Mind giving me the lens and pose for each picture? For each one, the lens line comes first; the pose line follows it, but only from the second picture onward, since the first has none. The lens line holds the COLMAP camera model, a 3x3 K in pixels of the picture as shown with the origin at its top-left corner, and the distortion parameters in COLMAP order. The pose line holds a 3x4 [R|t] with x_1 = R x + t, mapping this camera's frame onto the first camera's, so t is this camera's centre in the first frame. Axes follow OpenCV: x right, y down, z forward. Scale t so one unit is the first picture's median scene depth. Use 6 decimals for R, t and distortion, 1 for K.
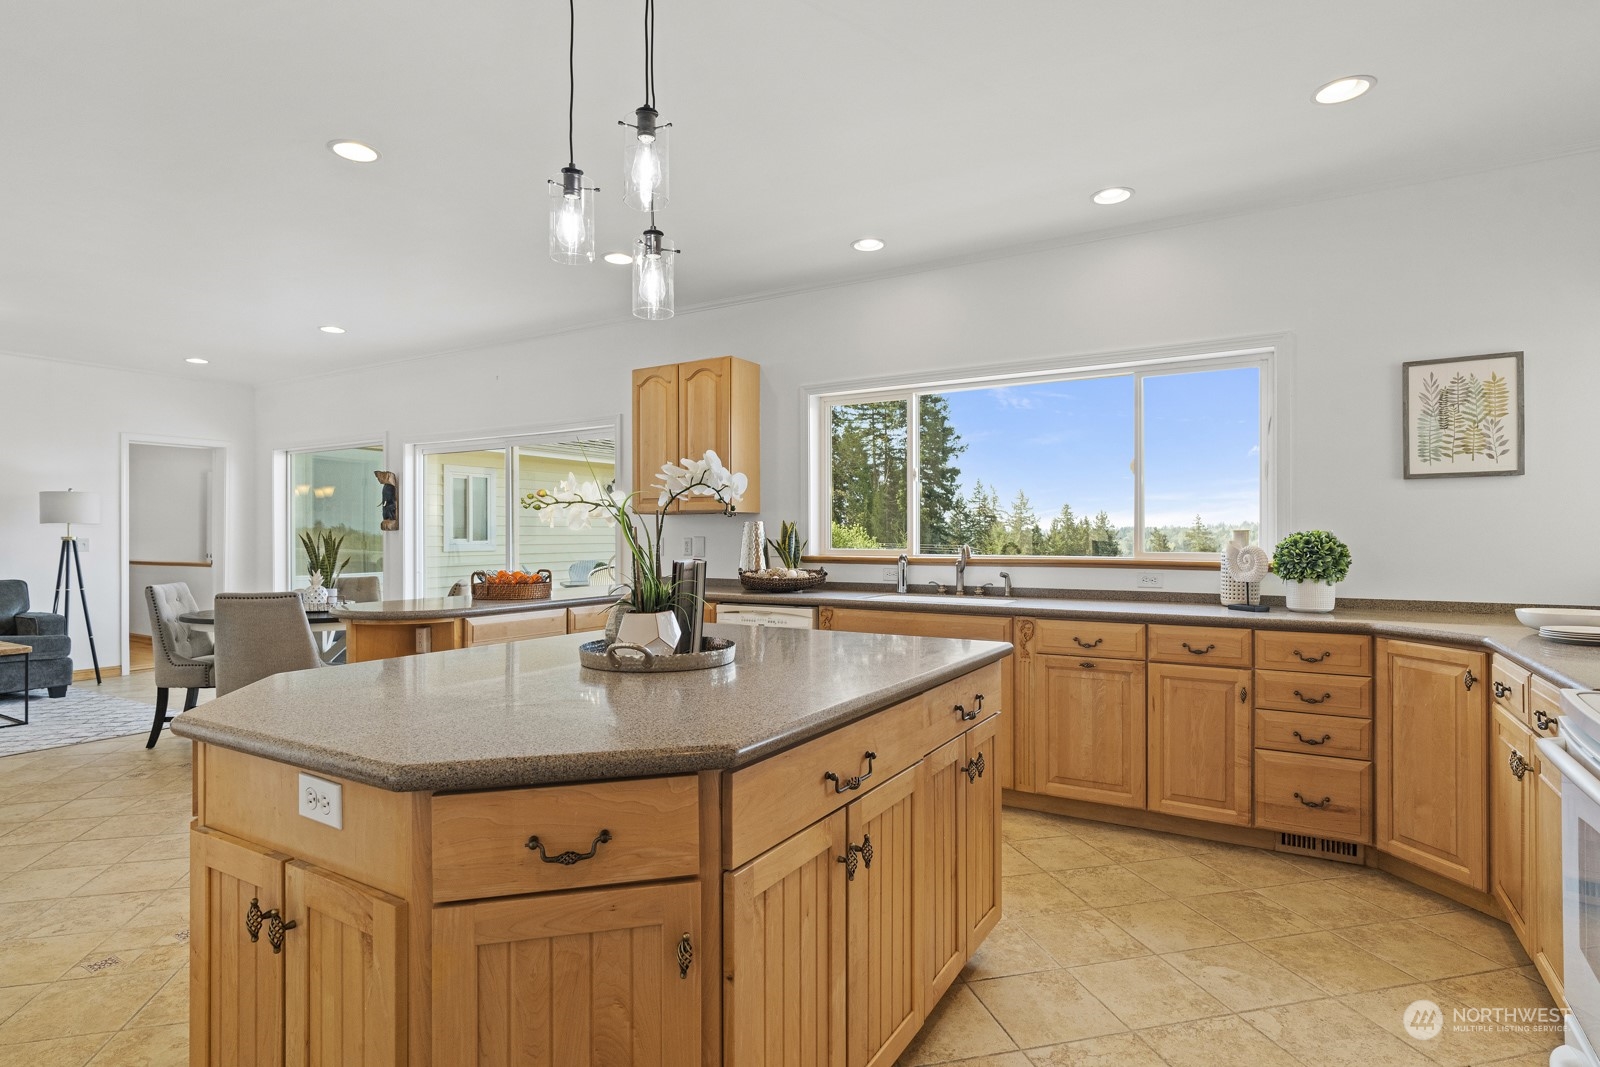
lens RADIAL K [[835.1, 0, 803.7], [0, 835.1, 531.6], [0, 0, 1]] dist [0.000295, 0.001742]
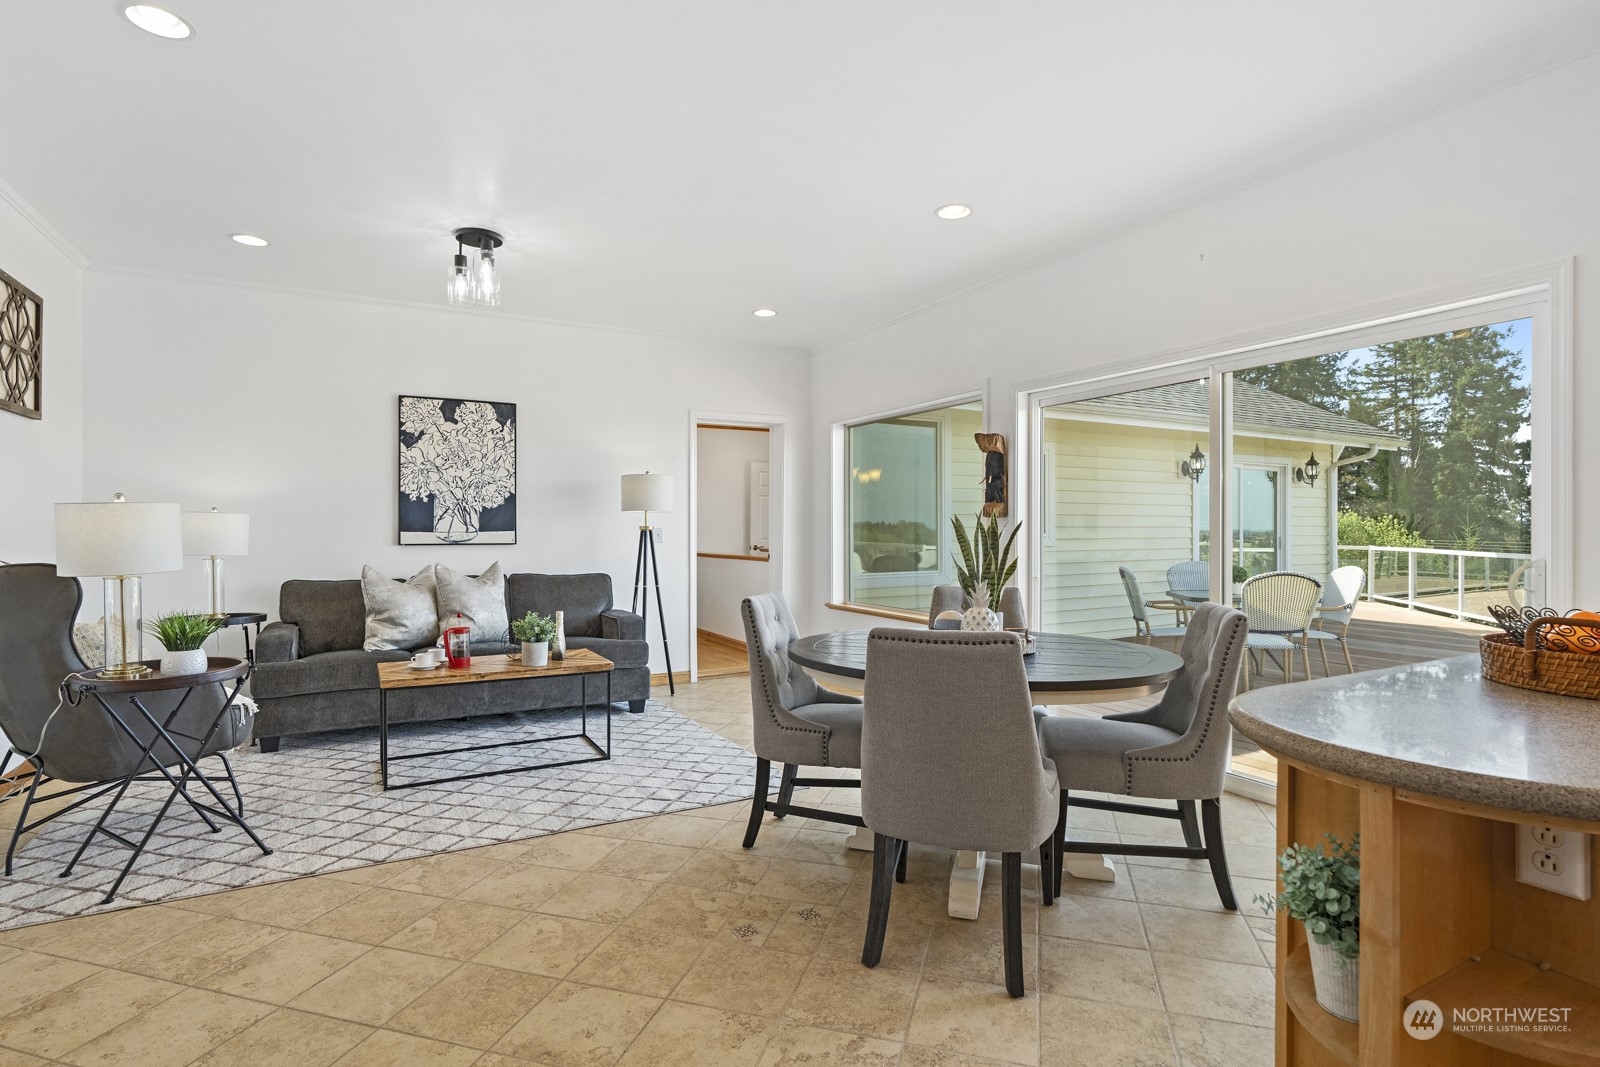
lens RADIAL K [[835.1, 0, 803.7], [0, 835.1, 531.6], [0, 0, 1]] dist [0.000295, 0.001742]
pose [[0.864289, 0.003218, -0.502986, -0.282957], [0.000457, 0.999974, 0.007183, 0.005358], [0.502996, -0.006438, 0.864265, 0.312352]]
